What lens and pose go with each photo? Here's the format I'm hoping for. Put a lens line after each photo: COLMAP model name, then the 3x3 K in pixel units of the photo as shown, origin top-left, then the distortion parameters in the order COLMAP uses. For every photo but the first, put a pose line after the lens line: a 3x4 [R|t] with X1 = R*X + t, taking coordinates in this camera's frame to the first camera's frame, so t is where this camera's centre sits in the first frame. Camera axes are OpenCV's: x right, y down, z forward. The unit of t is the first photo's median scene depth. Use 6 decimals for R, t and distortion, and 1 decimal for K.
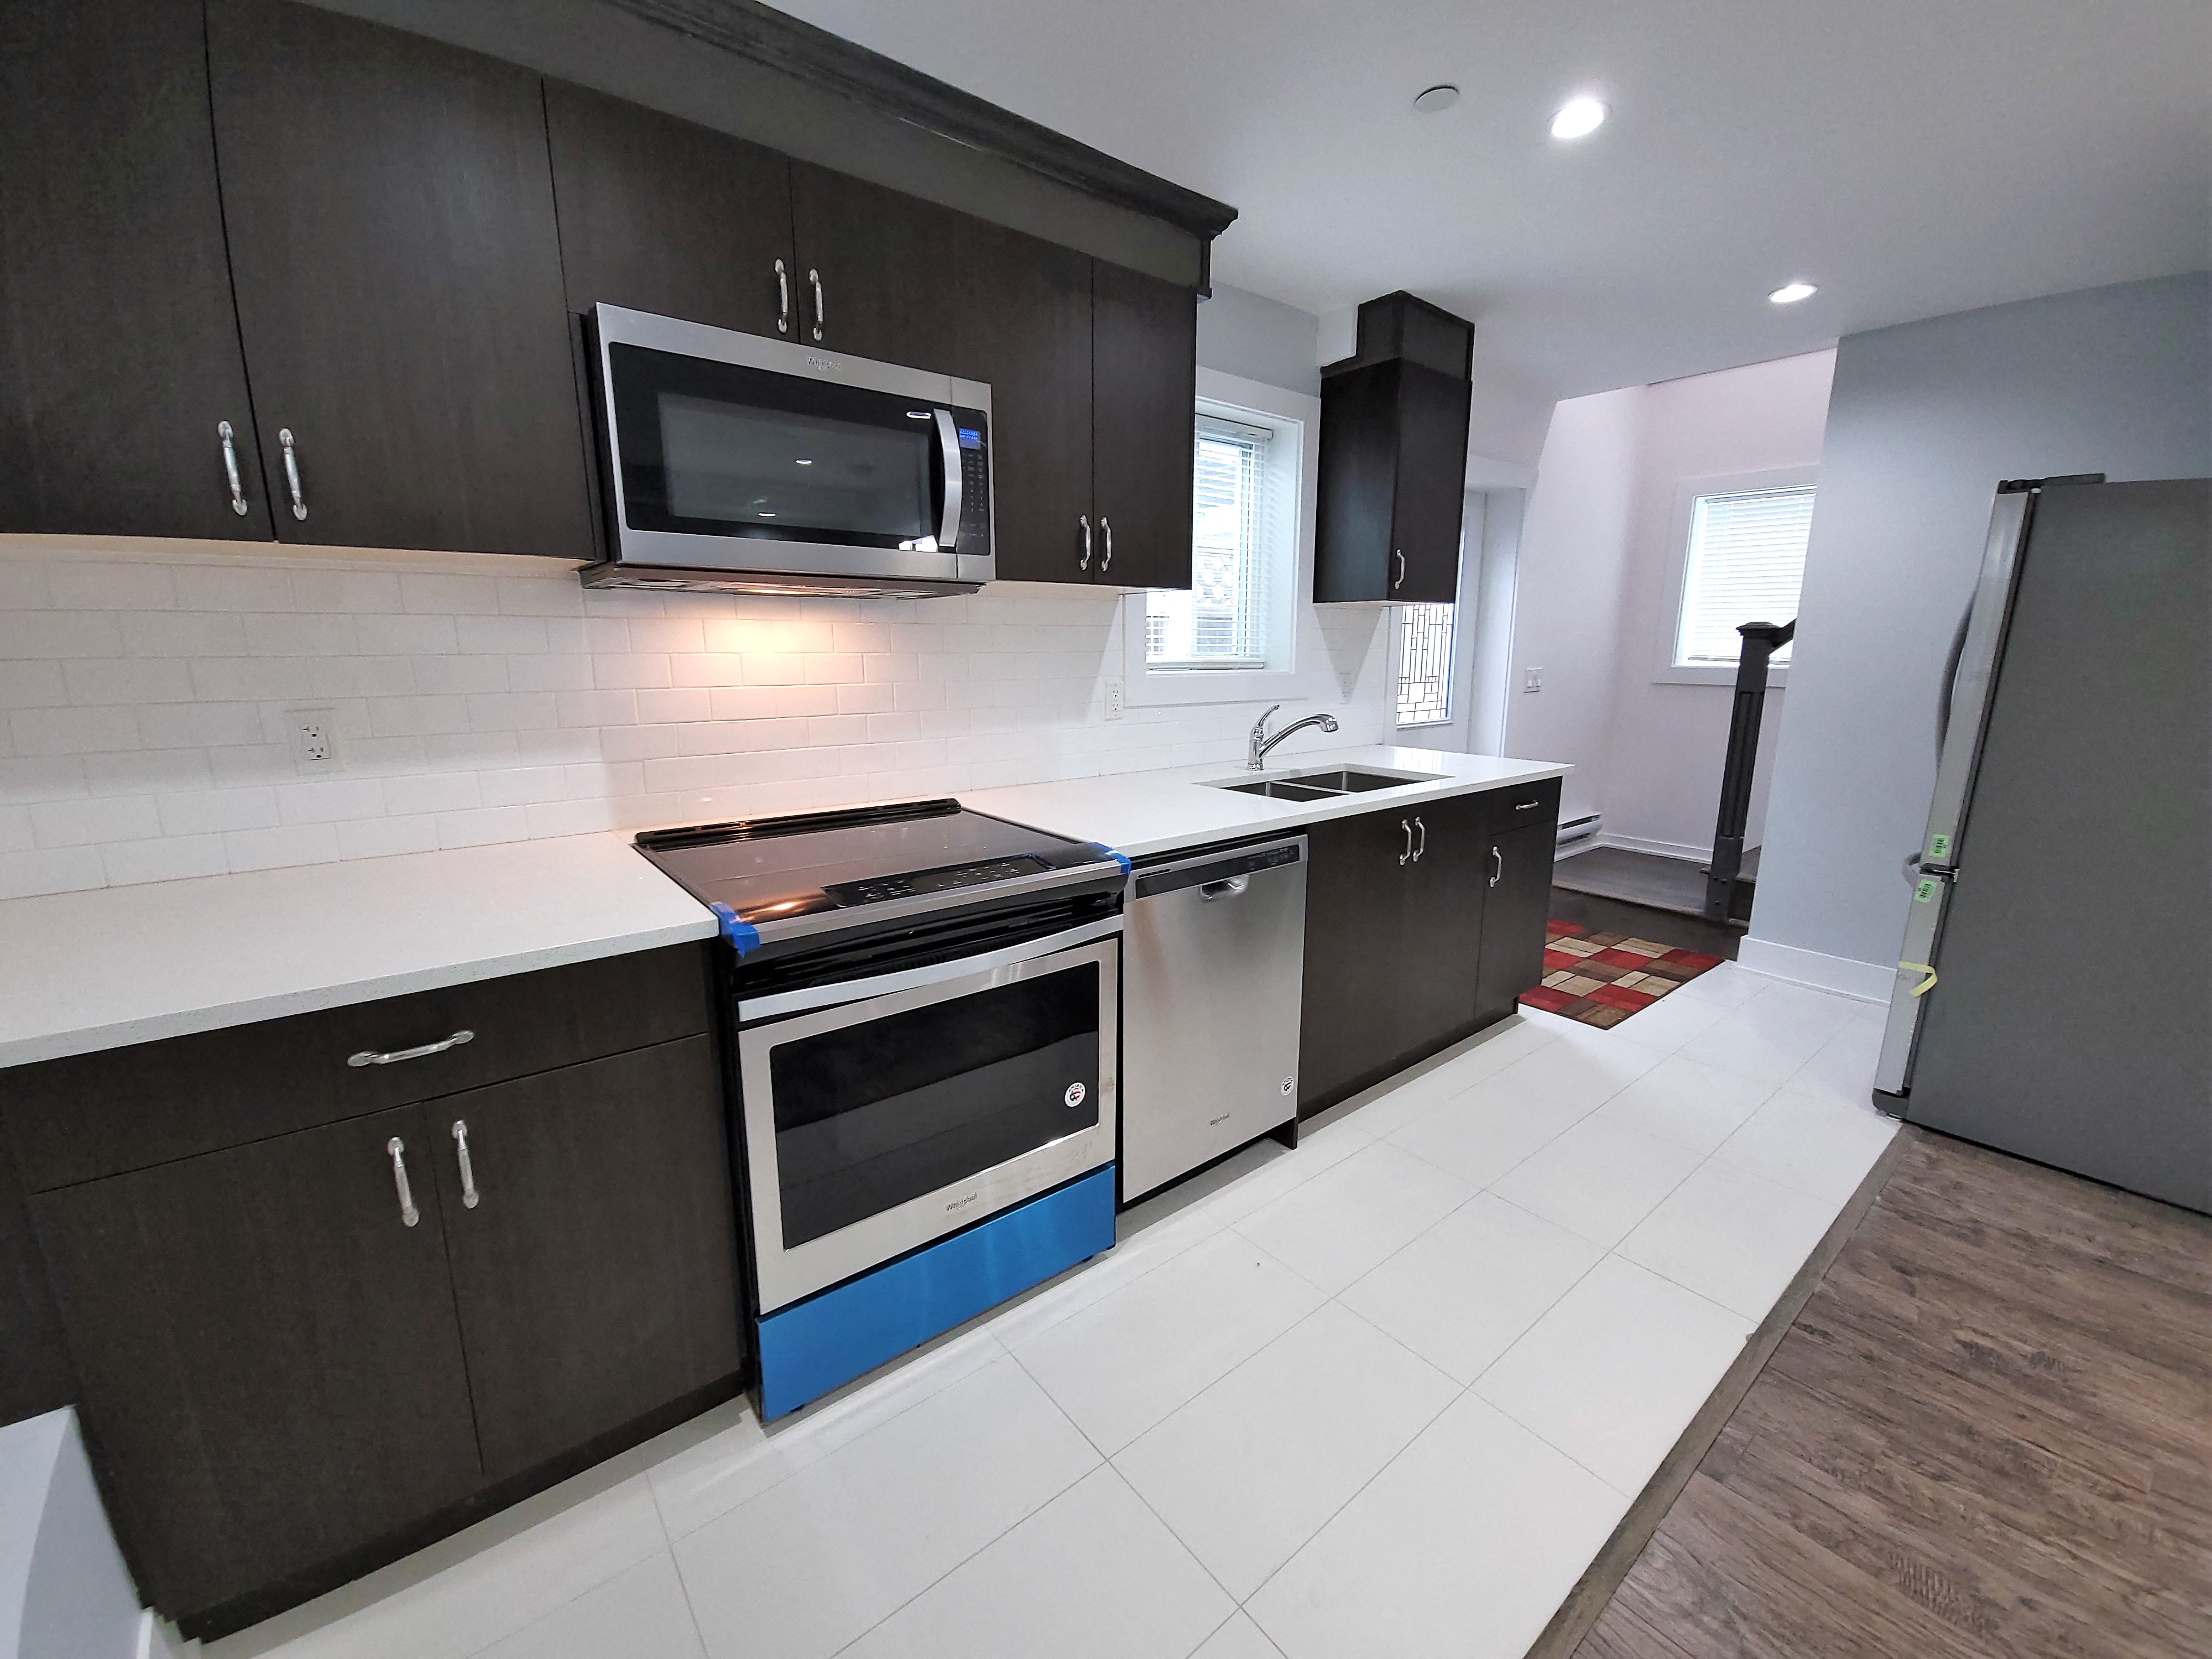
lens RADIAL K [[883.5, 0, 1096.1], [0, 883.5, 824.3], [0, 0, 1]] dist [-0.000324, -0.012027]
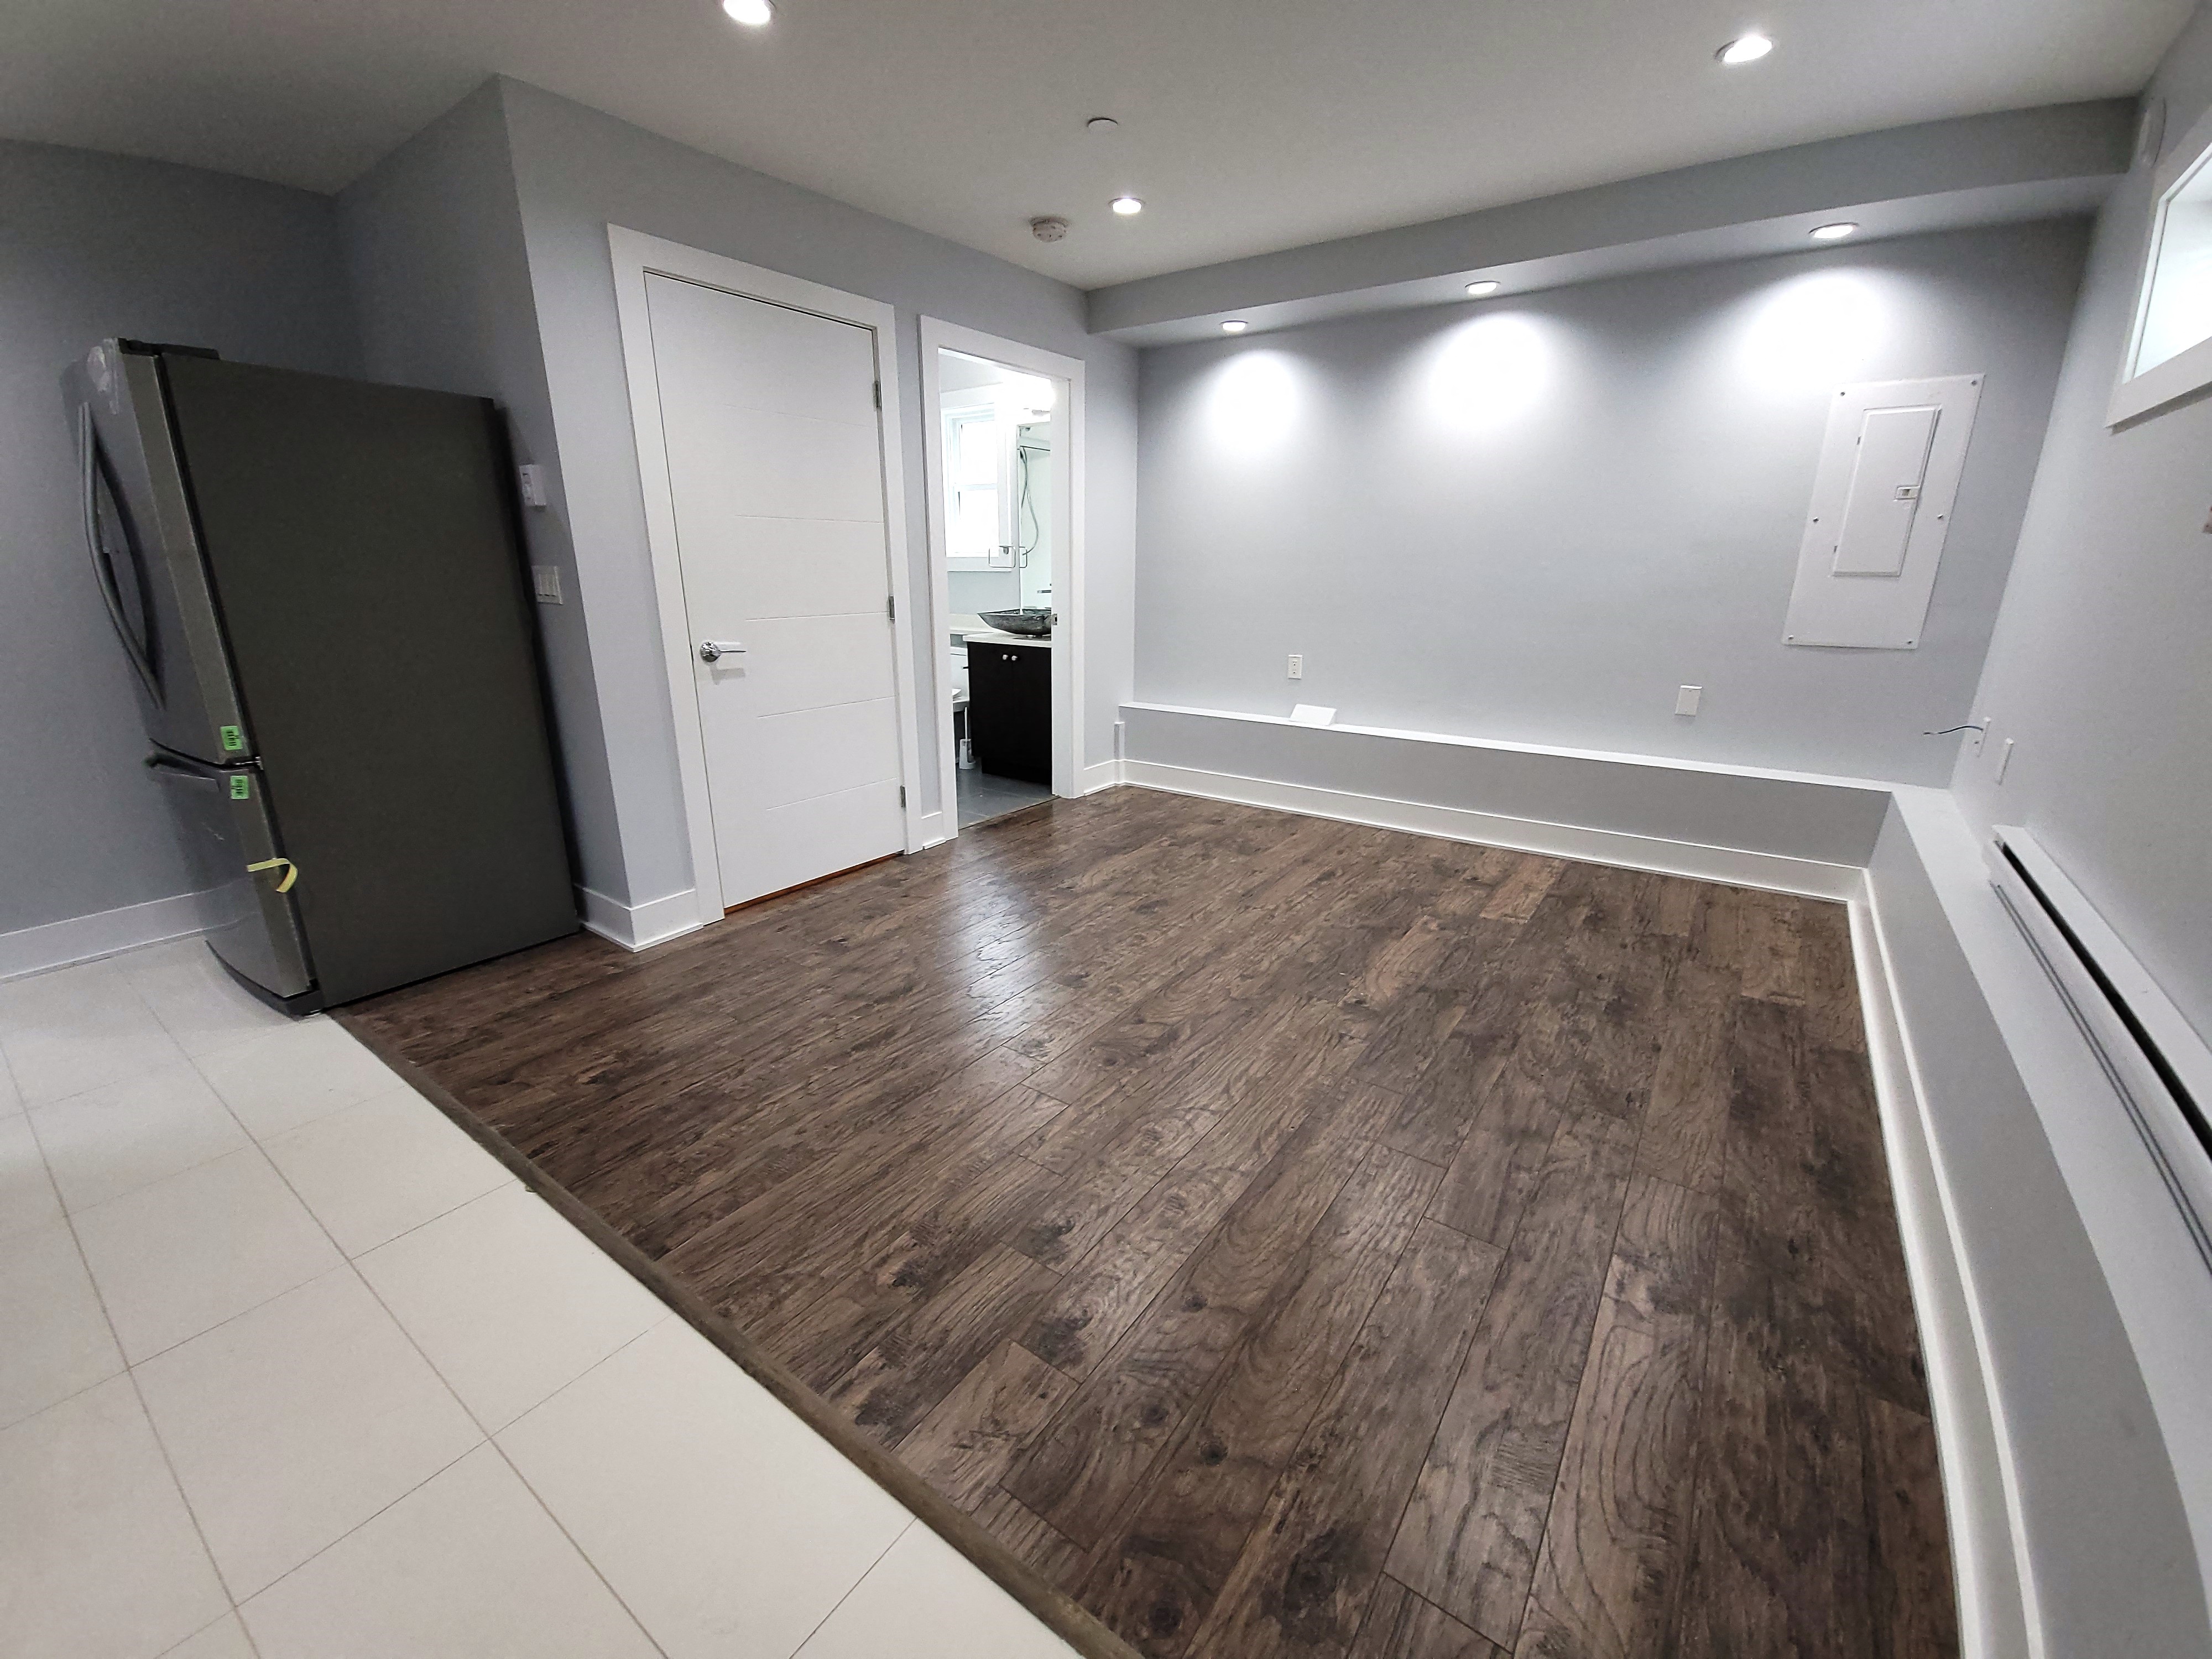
lens RADIAL K [[899.1, 0, 1111.8], [0, 899.1, 823.5], [0, 0, 1]] dist [-0.002824, -0.000668]
pose [[-0.286387, -0.271127, 0.918952, -0.294961], [0.184612, 0.925538, 0.330603, -0.044482], [-0.940160, 0.264330, -0.215009, 0.405798]]
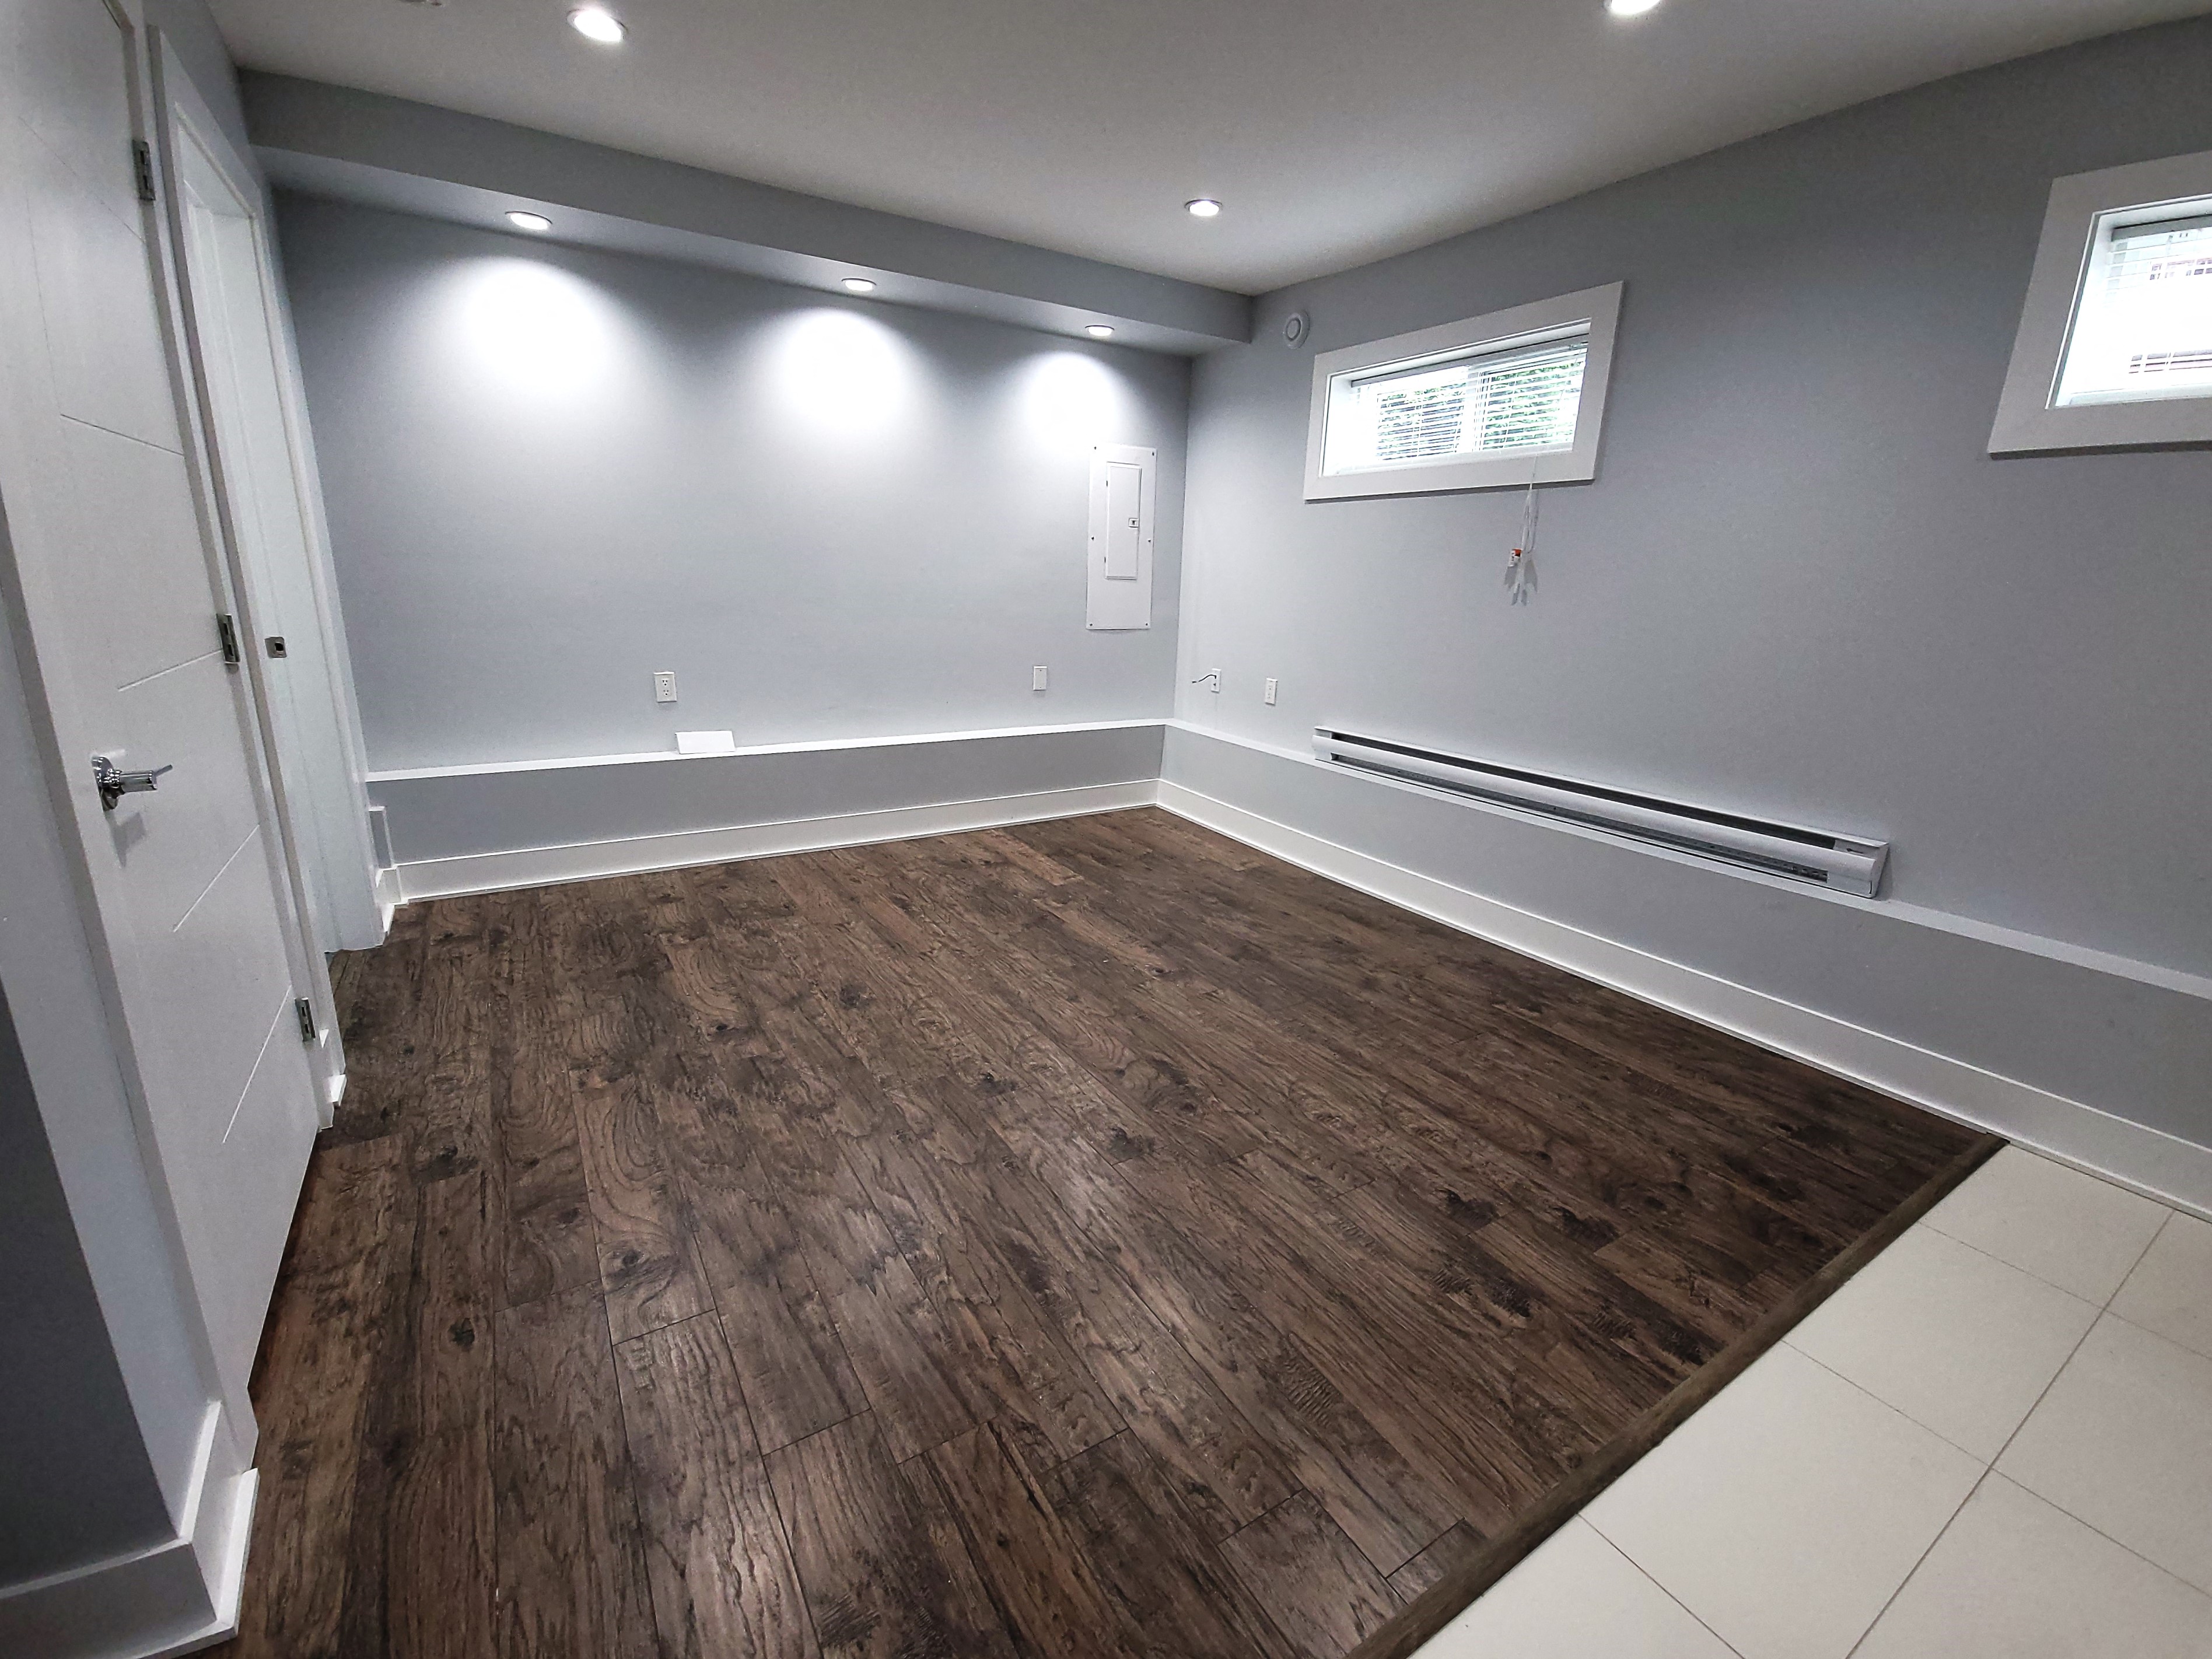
lens RADIAL K [[947.0, 0, 1114.8], [0, 947.0, 827.0], [0, 0, 1]] dist [-0.001755, -0.000883]
pose [[-0.994926, -0.055787, 0.083723, 0.751355], [-0.012927, 0.896172, 0.443518, -0.185163], [-0.099772, 0.440185, -0.892347, 1.147384]]
